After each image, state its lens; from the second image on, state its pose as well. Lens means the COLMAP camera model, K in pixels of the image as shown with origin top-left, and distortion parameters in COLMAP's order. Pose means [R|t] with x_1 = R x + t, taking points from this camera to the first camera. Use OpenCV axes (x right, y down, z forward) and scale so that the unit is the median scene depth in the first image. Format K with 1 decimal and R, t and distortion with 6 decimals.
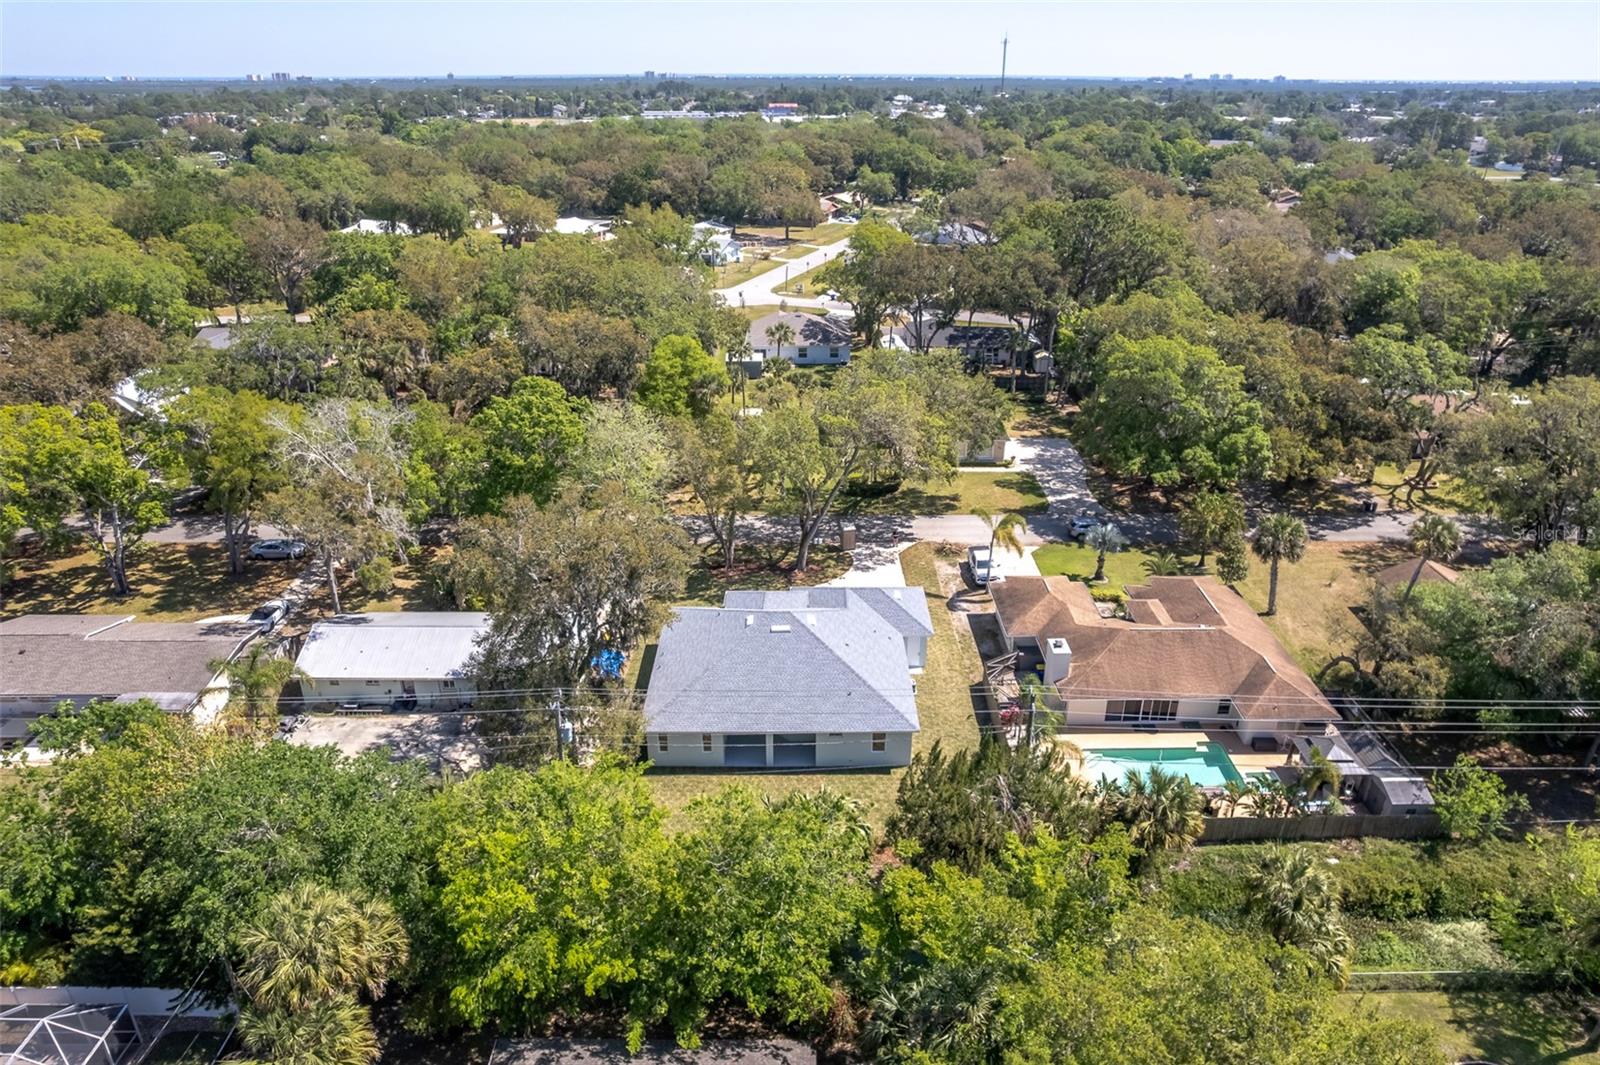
lens RADIAL K [[1020.8, 0, 804.0], [0, 1020.8, 532.7], [0, 0, 1]] dist [-0.069264, 0.058417]
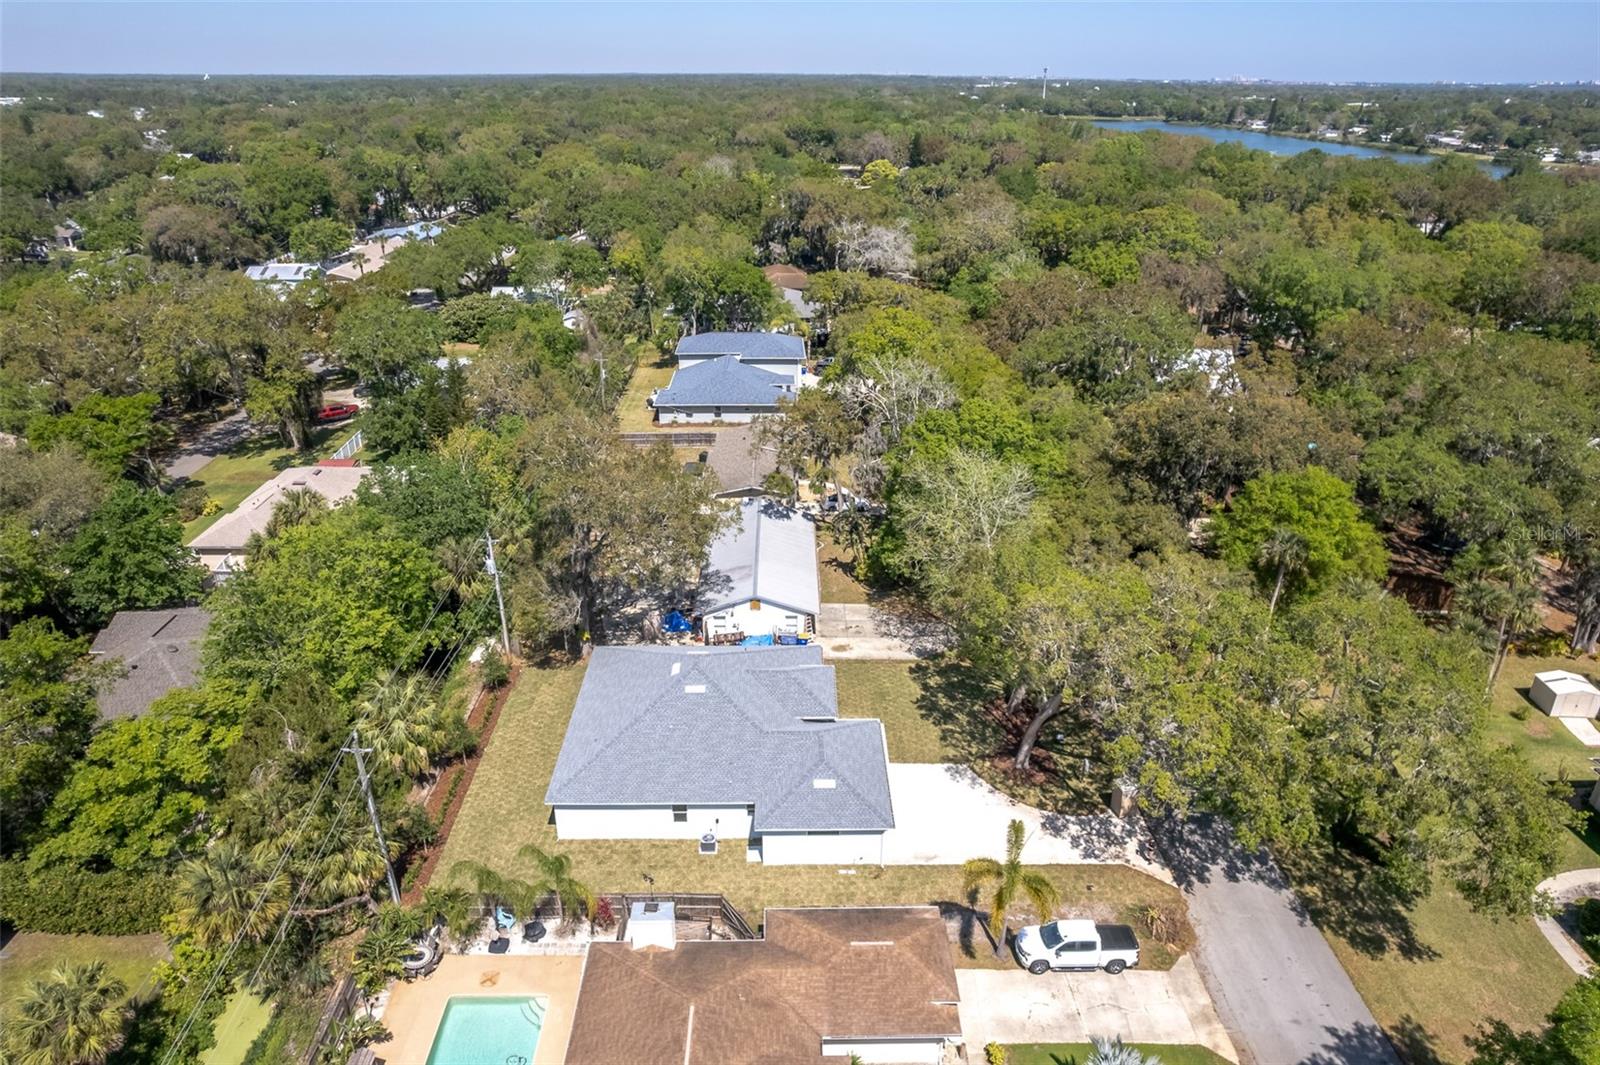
lens RADIAL K [[1020.8, 0, 795.8], [0, 1020.8, 515.8], [0, 0, 1]] dist [-0.069264, 0.058417]
pose [[0.010113, 0.393101, -0.919440, 0.646792], [-0.402727, 0.843218, 0.356083, -0.336026], [0.915264, 0.366682, 0.166839, 0.720408]]
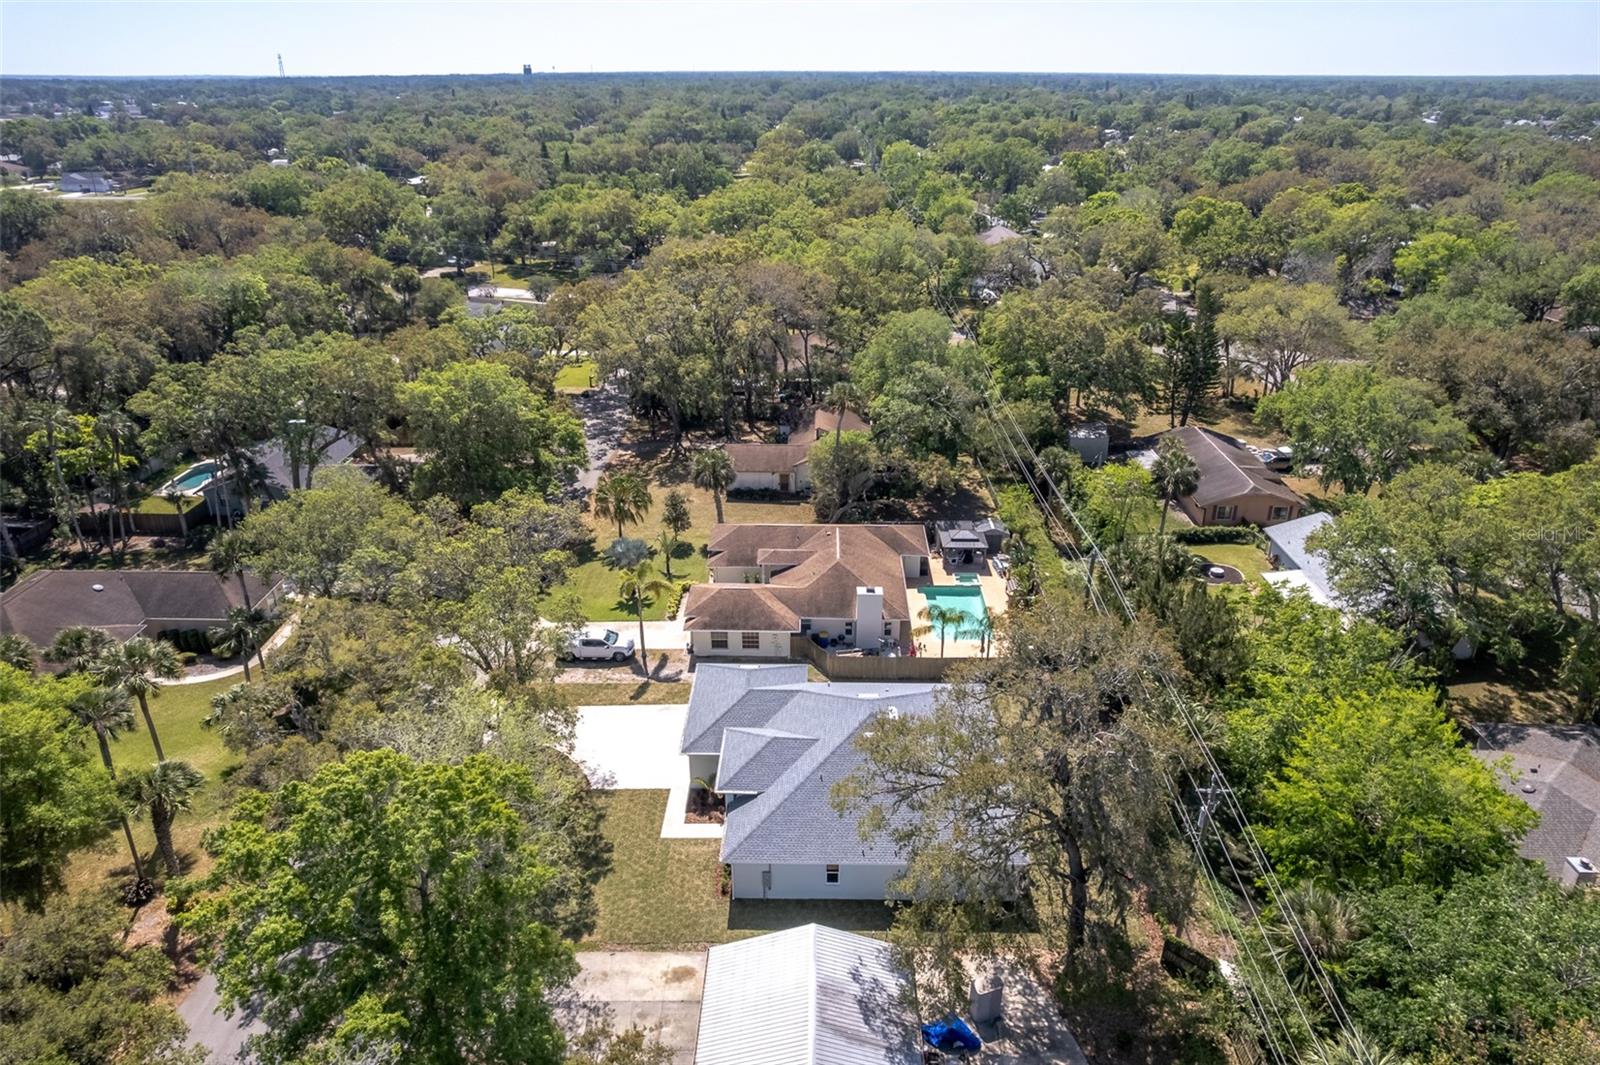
lens RADIAL K [[1020.8, 0, 808.8], [0, 1020.8, 531.5], [0, 0, 1]] dist [-0.069264, 0.058417]
pose [[0.006091, -0.406818, 0.913489, -0.627361], [0.401454, 0.837653, 0.370368, -0.324327], [-0.915859, 0.364467, 0.168421, 0.695143]]
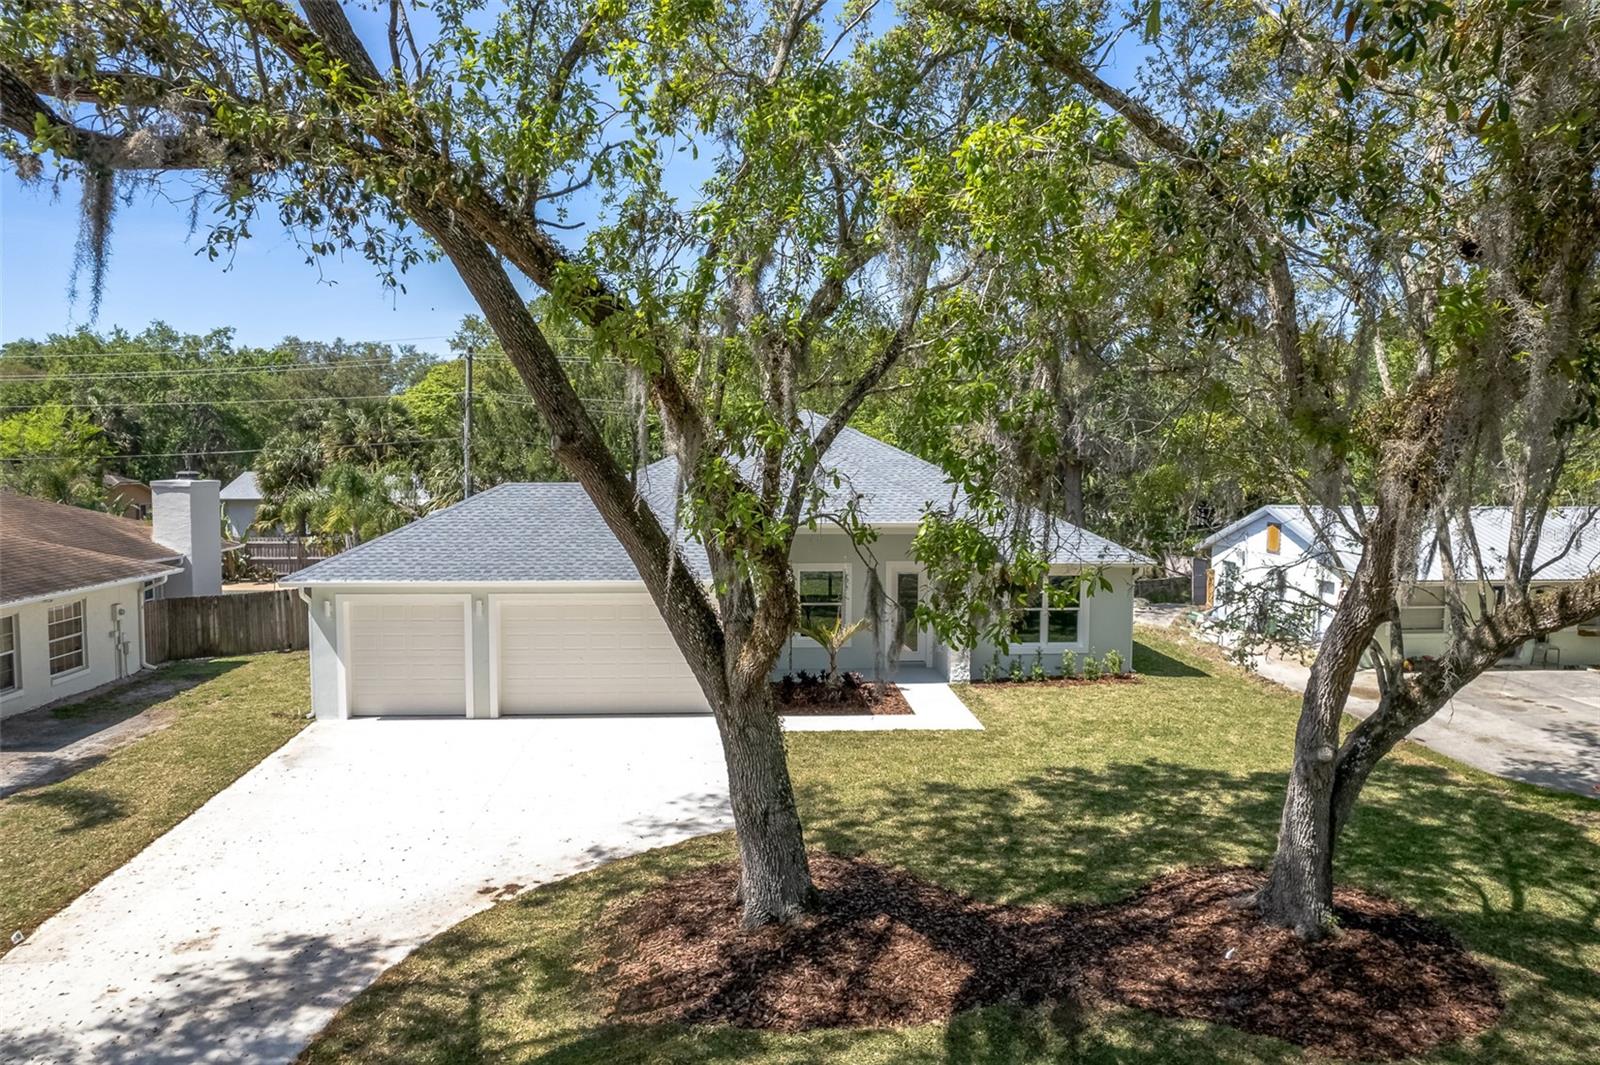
lens RADIAL K [[1020.8, 0, 815.9], [0, 1020.8, 534.4], [0, 0, 1]] dist [-0.069264, 0.058417]
pose [[-0.997495, 0.004544, -0.070588, 0.003611], [-0.028975, 0.884118, 0.466365, -0.079030], [0.064528, 0.467242, -0.881771, 1.190740]]
